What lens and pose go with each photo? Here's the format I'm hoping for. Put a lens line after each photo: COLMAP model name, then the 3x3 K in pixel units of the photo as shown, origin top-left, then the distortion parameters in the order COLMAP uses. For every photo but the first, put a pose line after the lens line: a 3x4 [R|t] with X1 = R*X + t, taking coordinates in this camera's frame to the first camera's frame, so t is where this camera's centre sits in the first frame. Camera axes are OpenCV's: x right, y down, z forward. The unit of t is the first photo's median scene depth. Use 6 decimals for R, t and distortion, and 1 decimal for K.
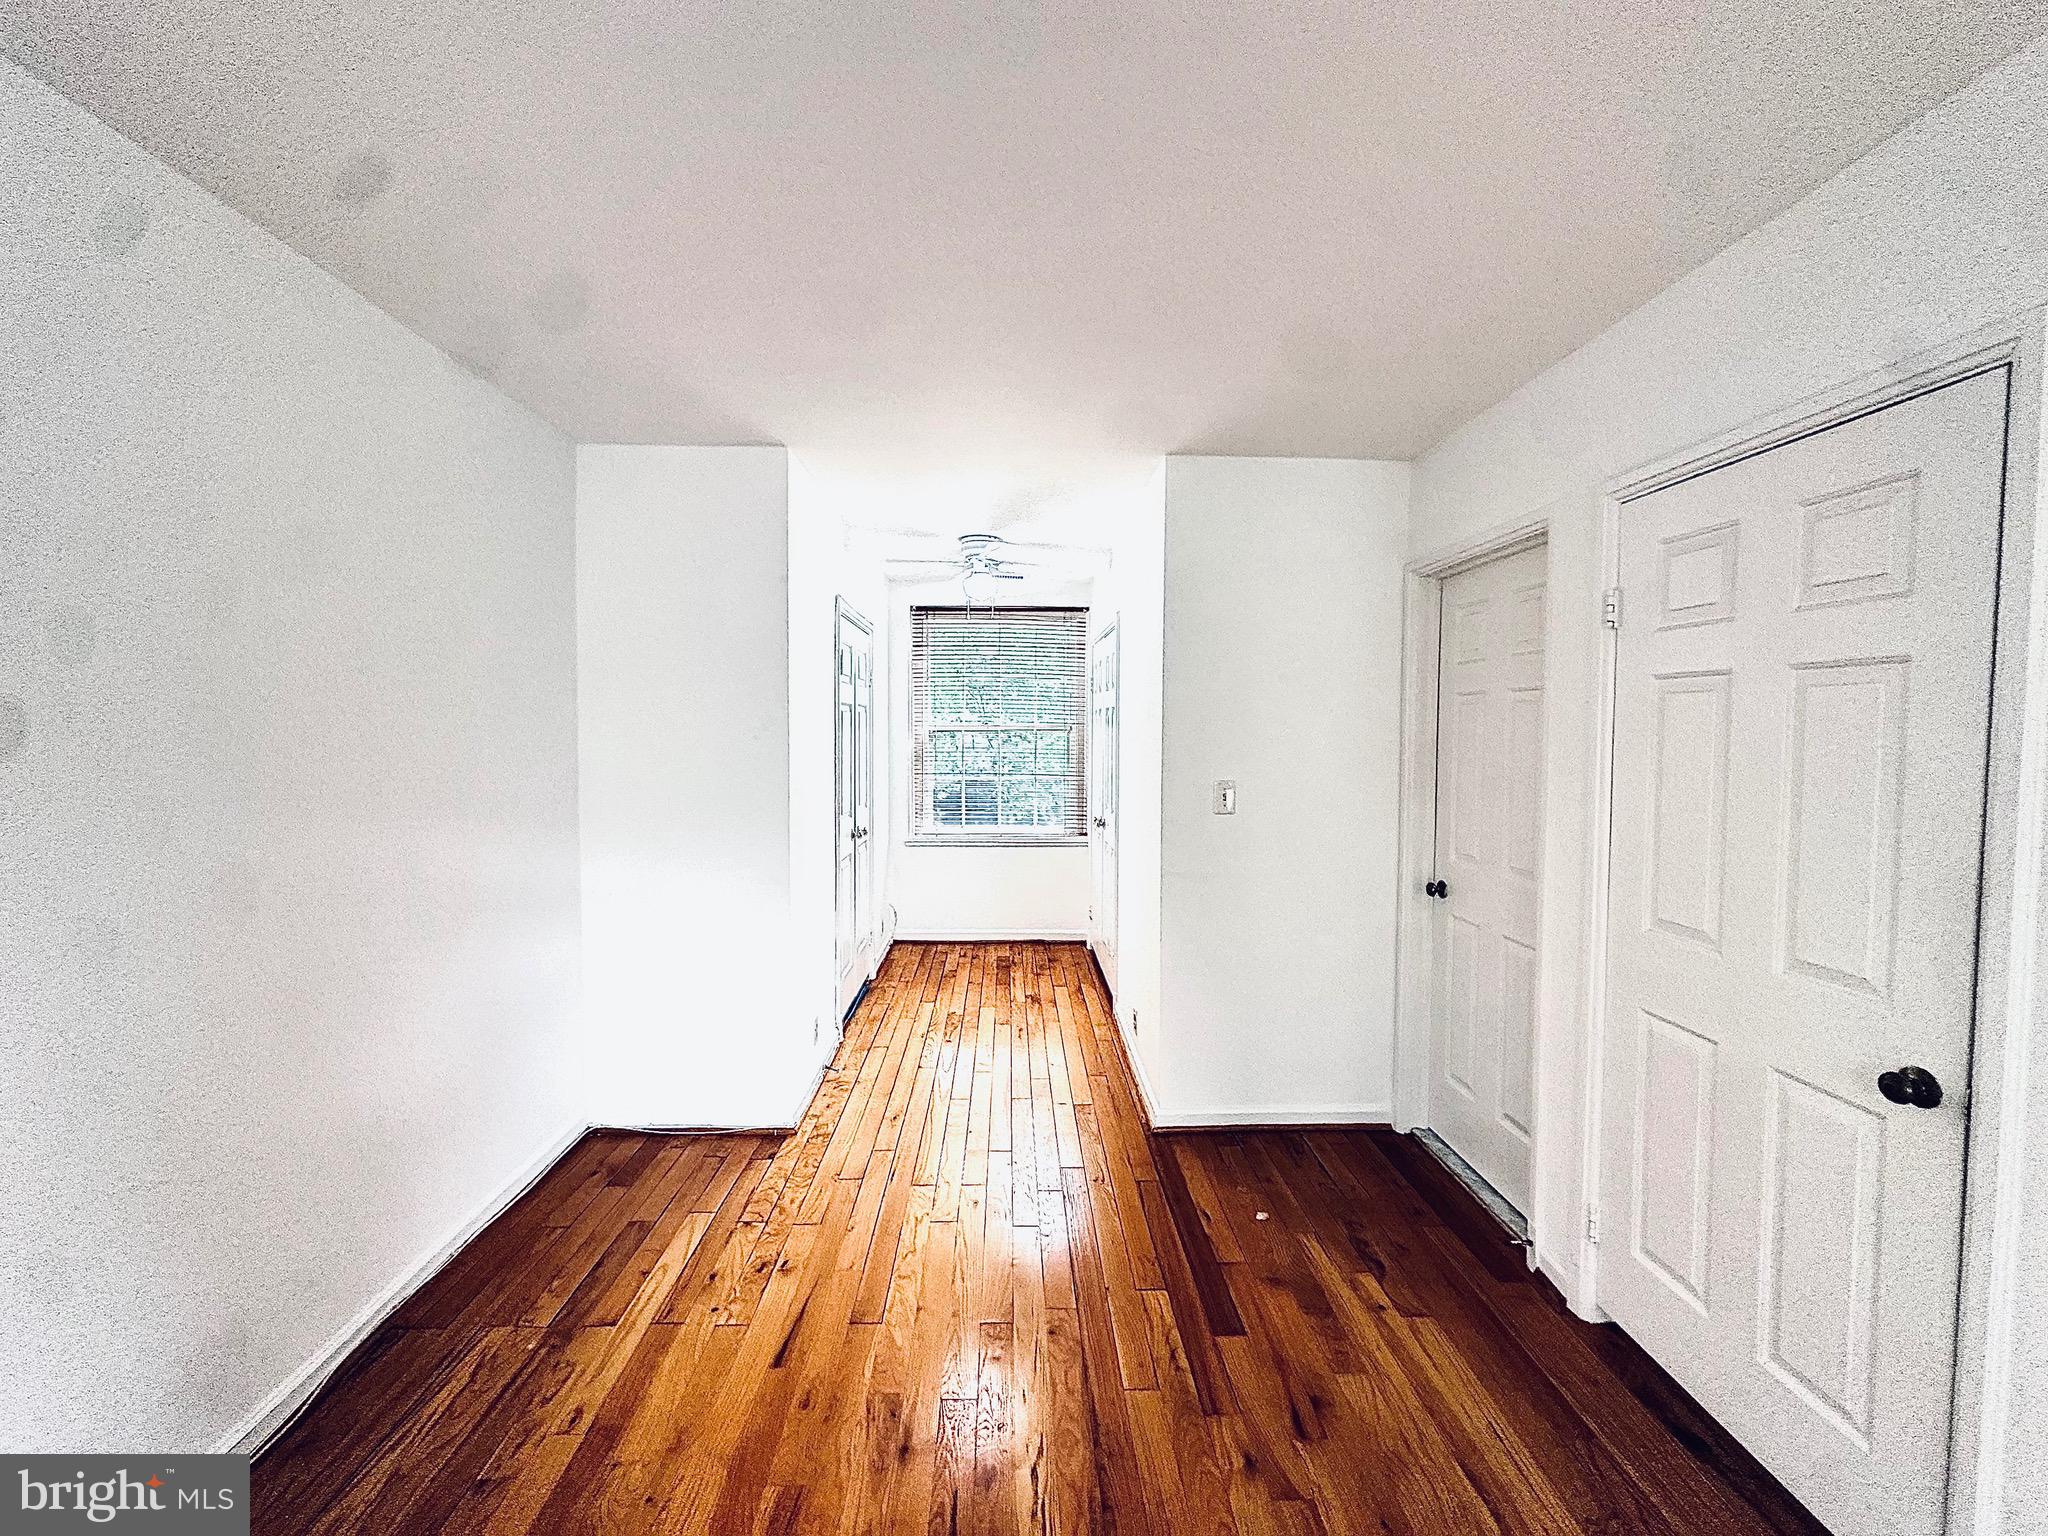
lens RADIAL K [[816.6, 0, 1026.4], [0, 816.6, 765.7], [0, 0, 1]] dist [-0.001271, 0.000367]
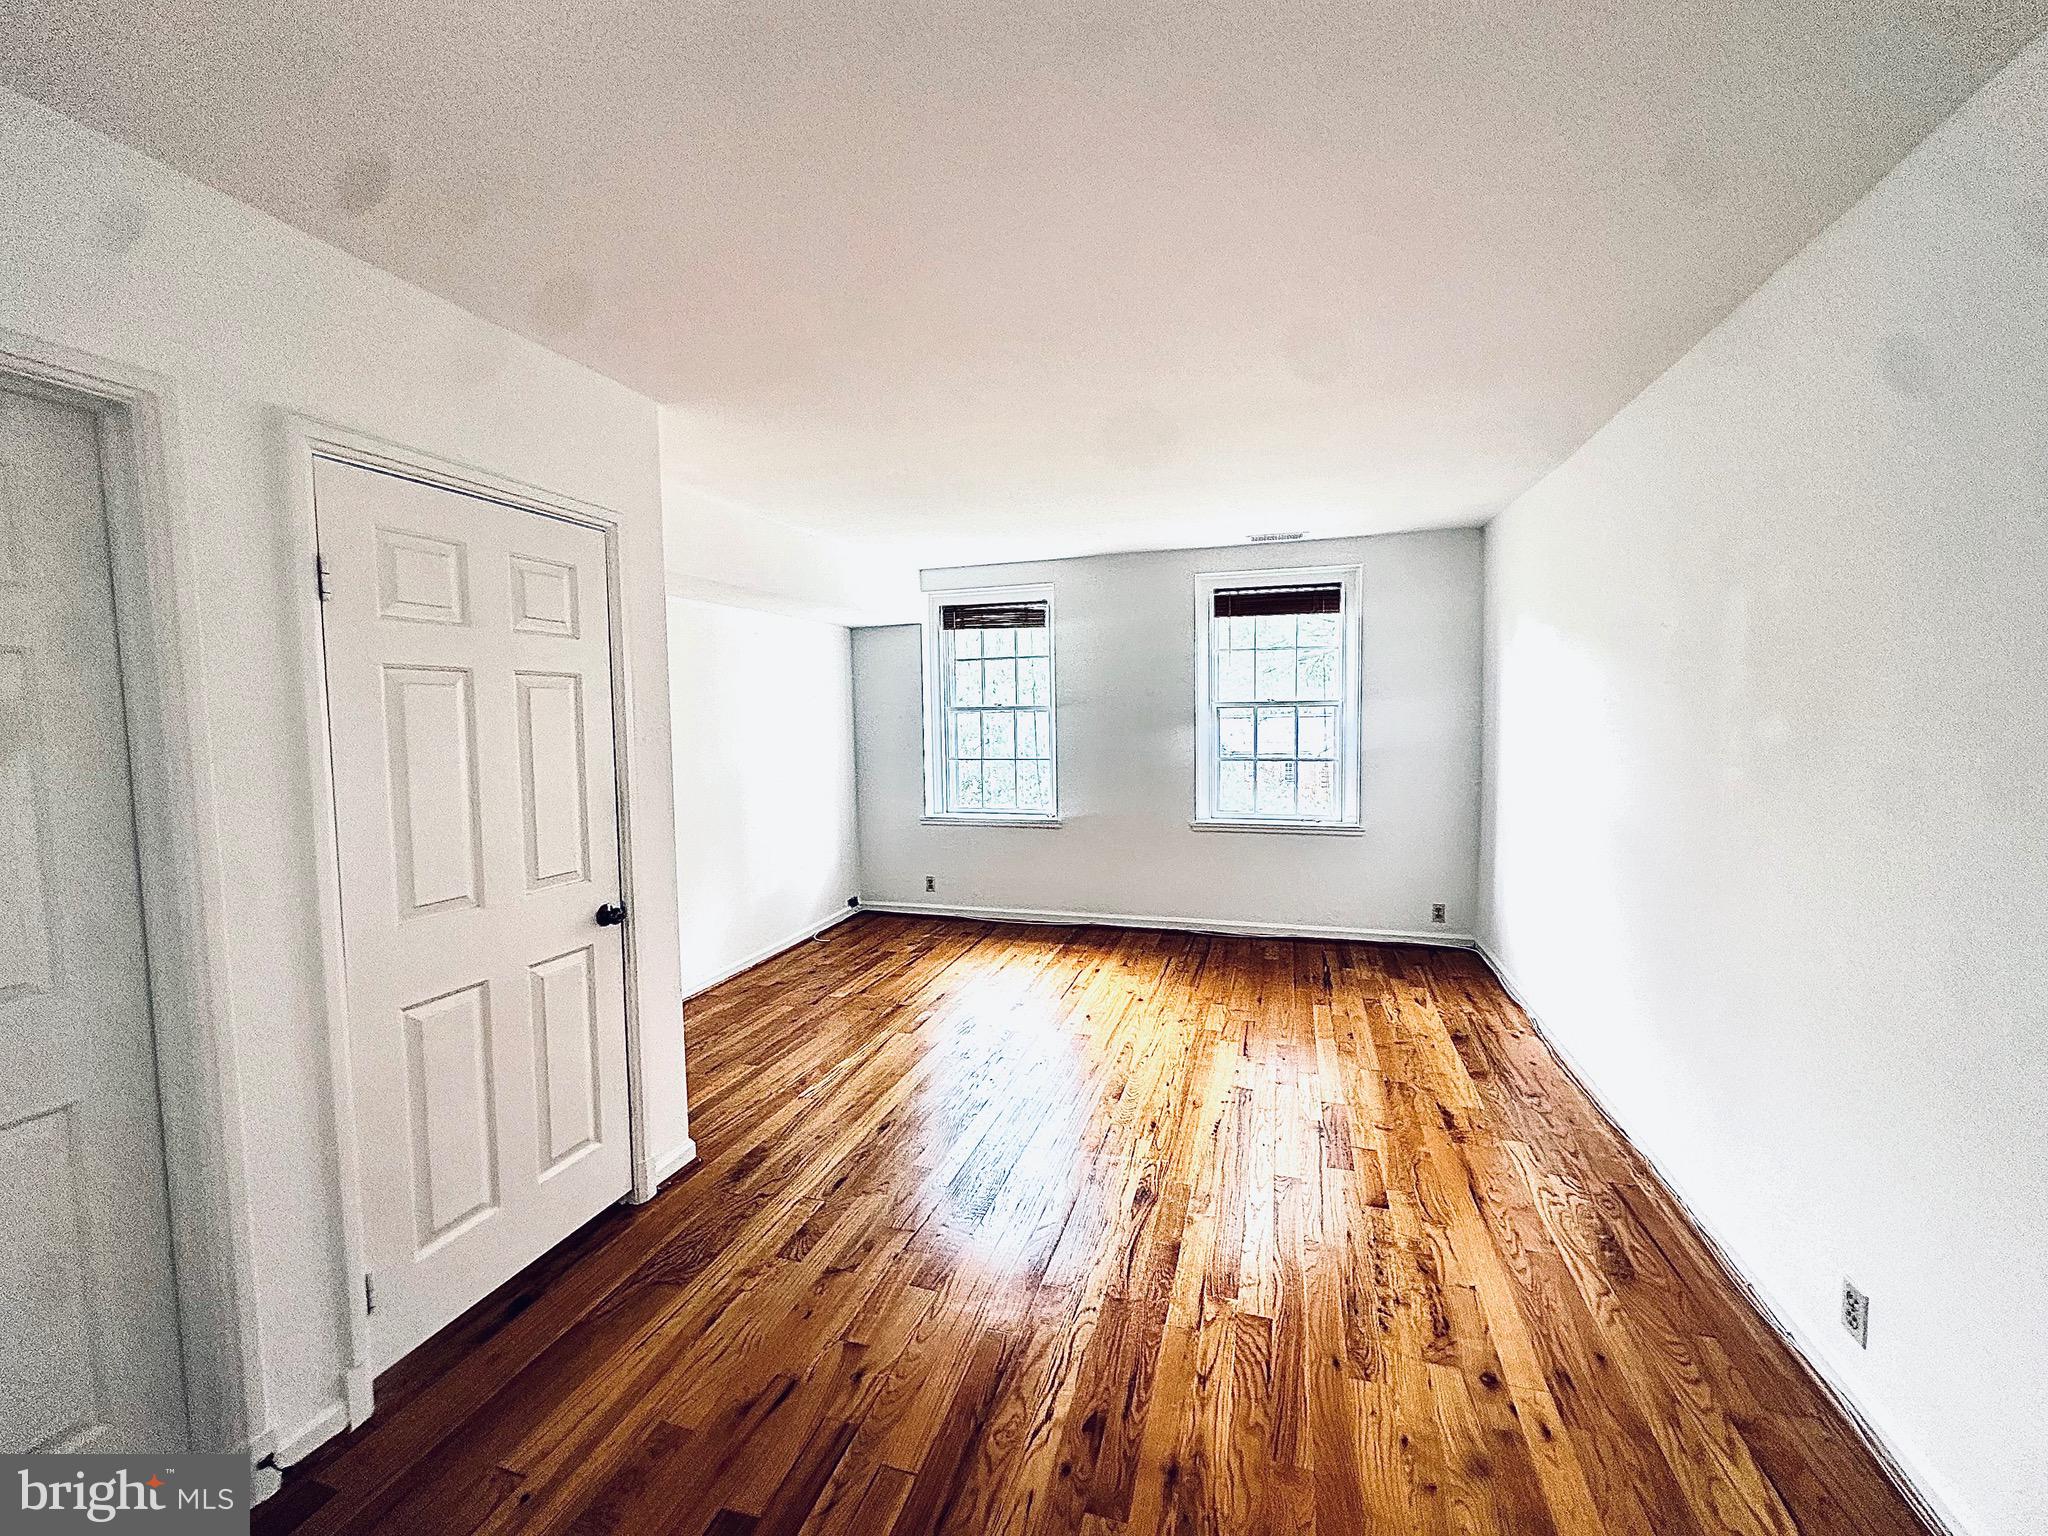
lens RADIAL K [[816.6, 0, 1026.0], [0, 816.6, 759.7], [0, 0, 1]] dist [-0.001271, 0.000367]
pose [[-0.944934, -0.006375, 0.327199, -0.272746], [0.028773, 0.994320, 0.102466, -0.077355], [-0.325994, 0.106238, -0.939383, 1.723472]]
